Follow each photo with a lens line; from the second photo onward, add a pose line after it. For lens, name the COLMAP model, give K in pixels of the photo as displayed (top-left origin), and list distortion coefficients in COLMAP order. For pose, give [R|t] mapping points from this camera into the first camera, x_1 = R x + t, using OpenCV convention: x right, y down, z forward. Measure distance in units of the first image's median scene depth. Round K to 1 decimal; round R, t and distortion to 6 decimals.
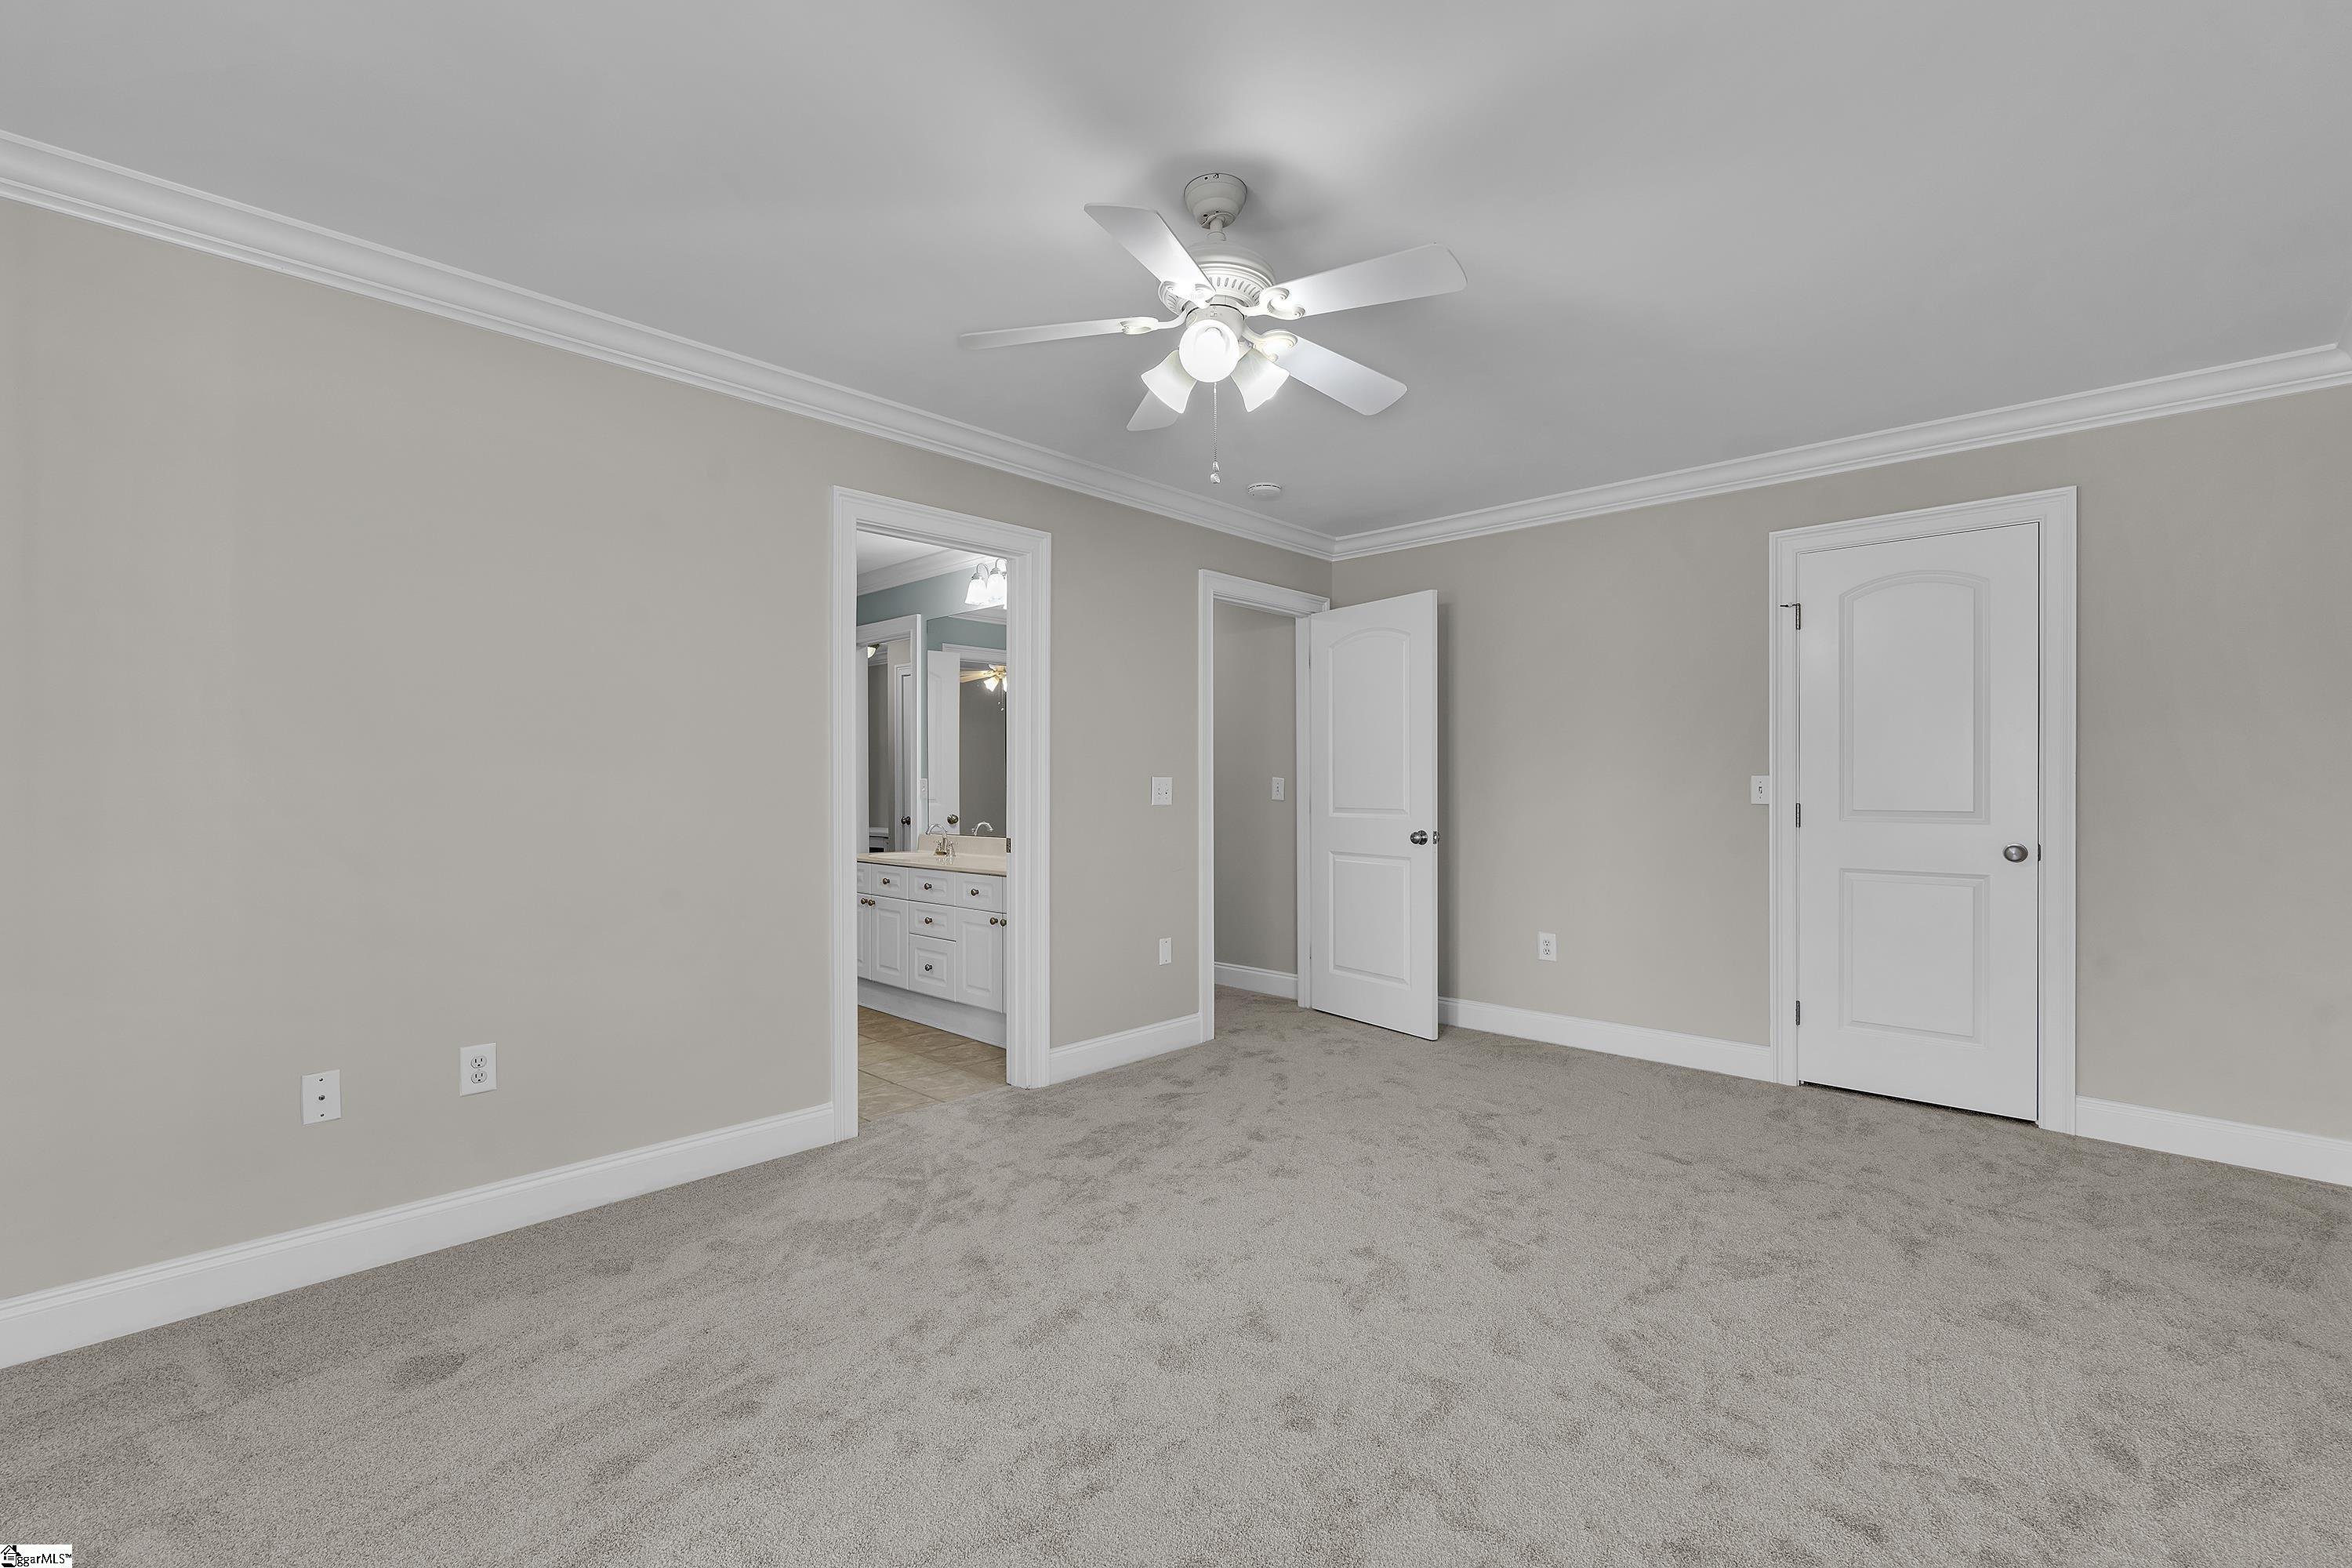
lens RADIAL K [[1060.6, 0, 1175.8], [0, 1060.6, 799.3], [0, 0, 1]] dist [-0.005374, -0.000019]
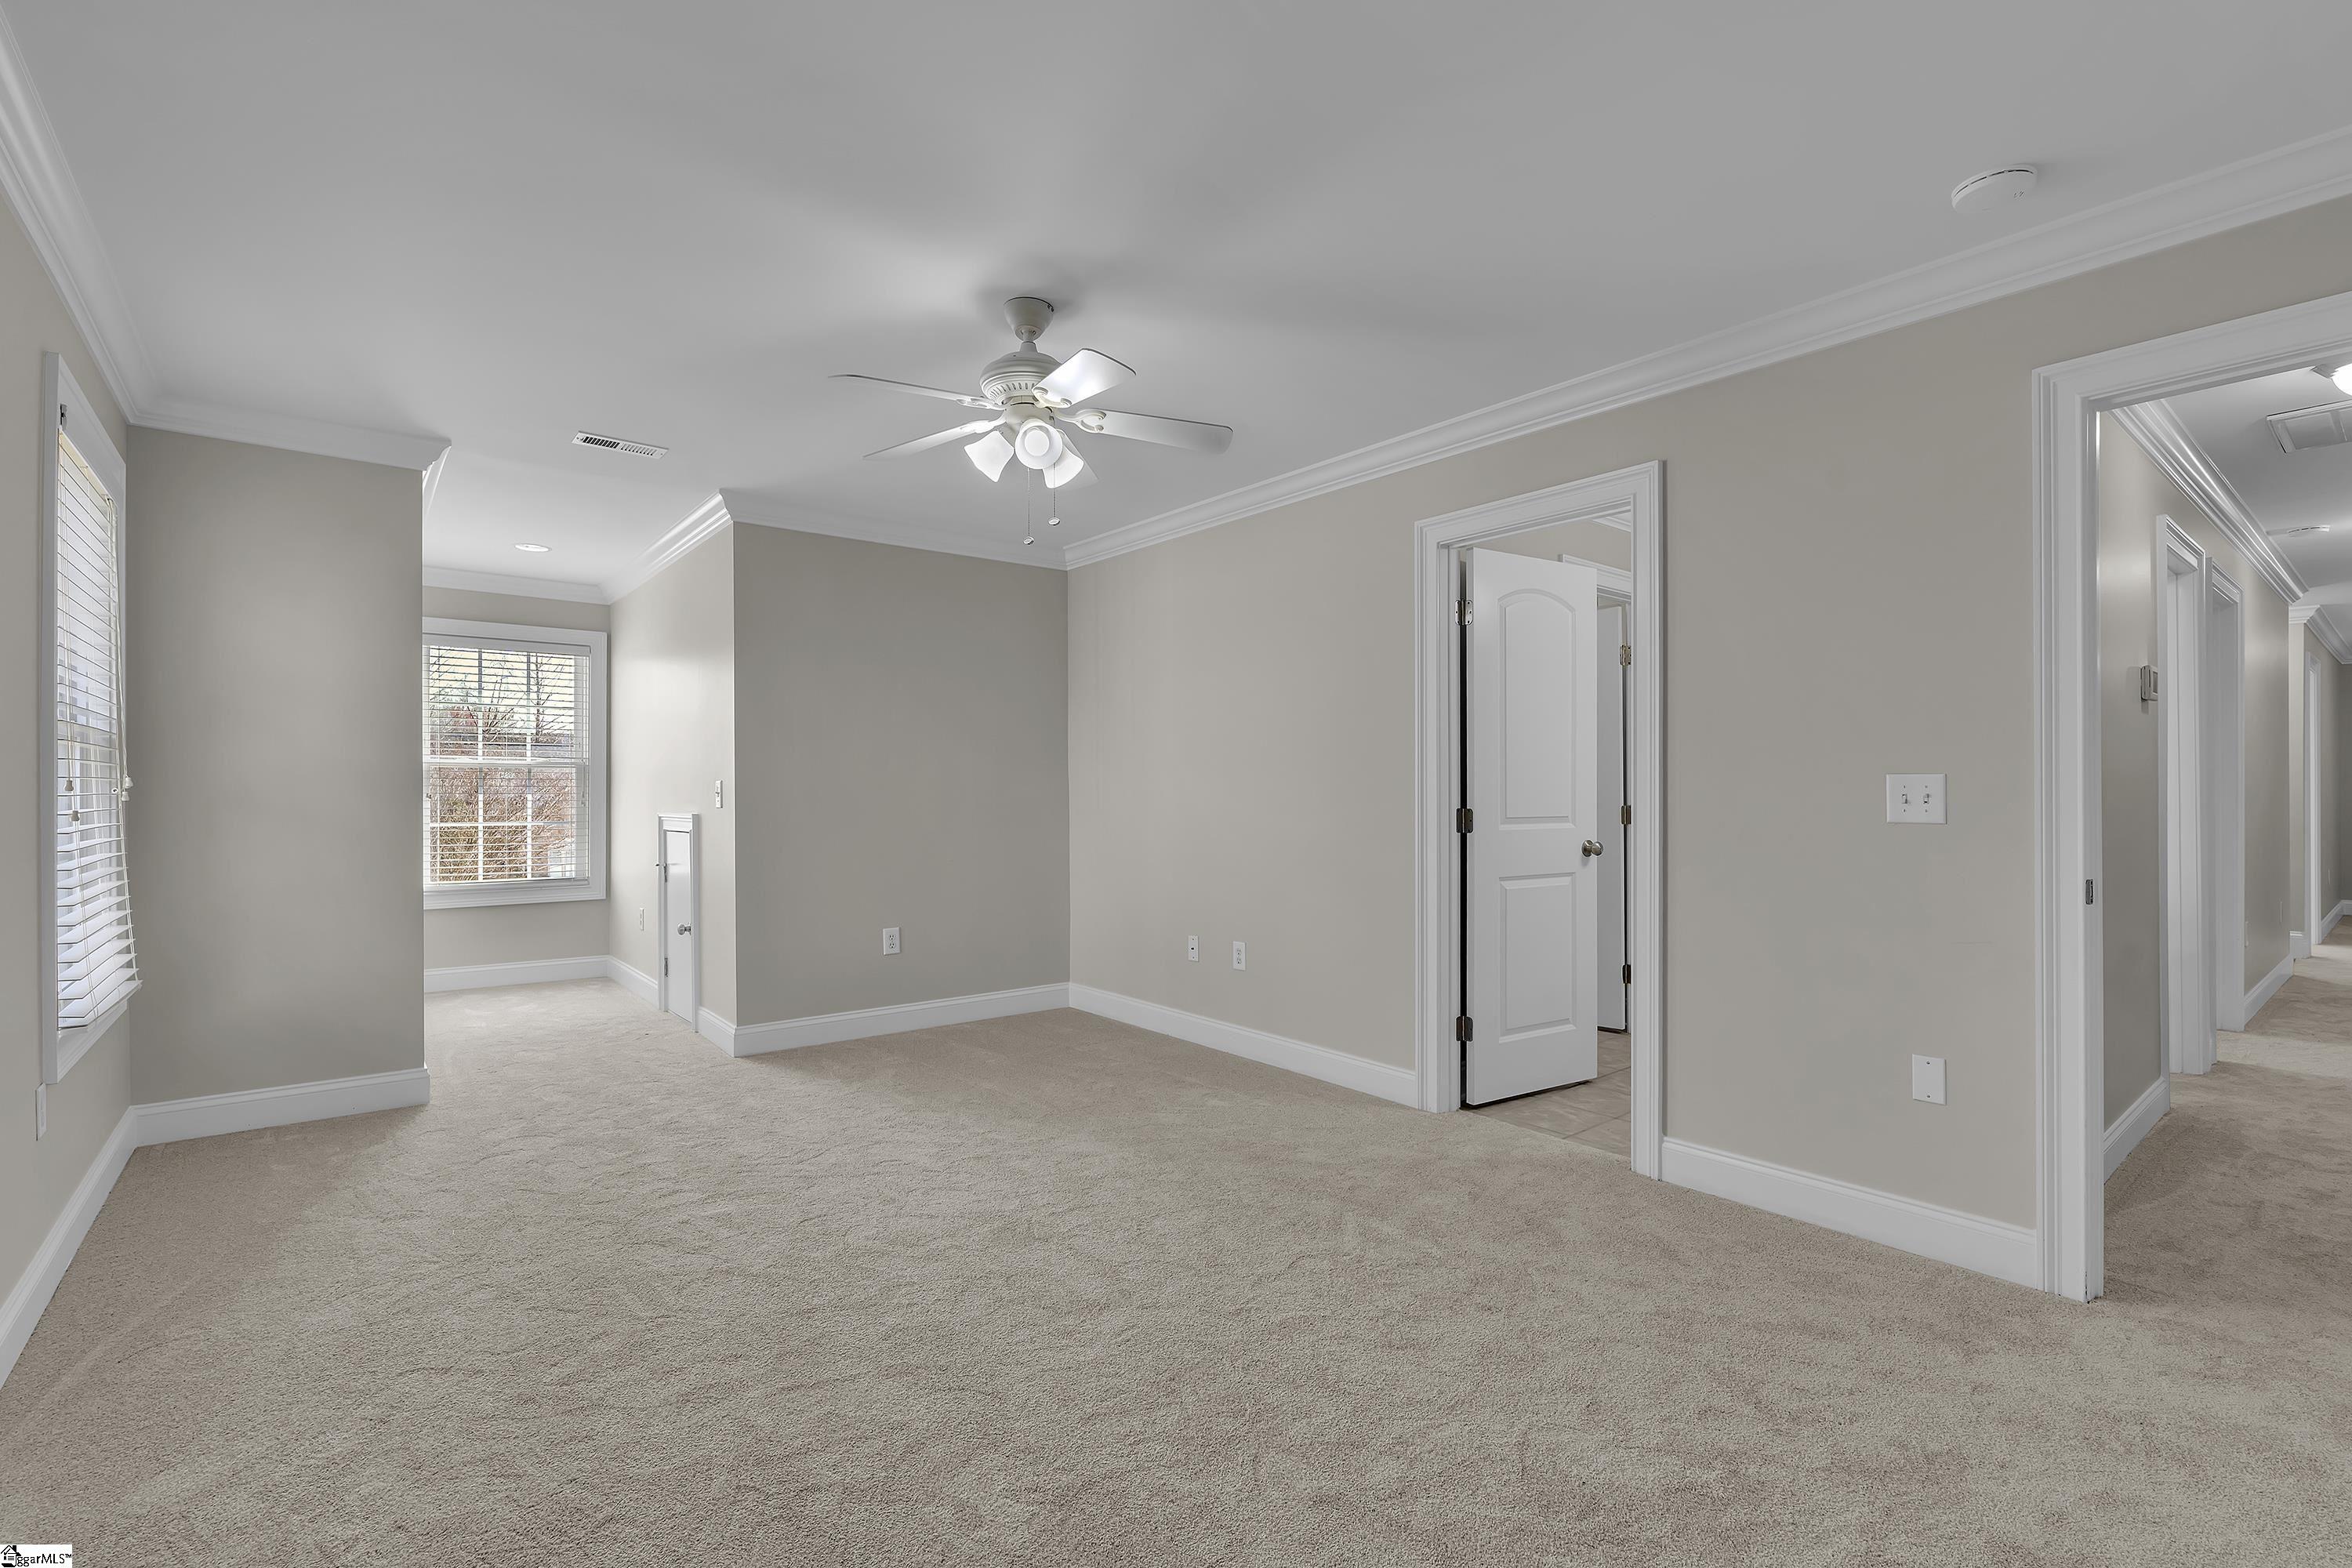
lens RADIAL K [[1060.6, 0, 1175.8], [0, 1060.6, 799.3], [0, 0, 1]] dist [-0.005374, -0.000019]
pose [[-0.167615, 0.005362, -0.985838, 1.046295], [-0.012361, 0.999895, 0.007540, -0.010681], [0.985775, 0.013449, -0.167531, 1.175803]]
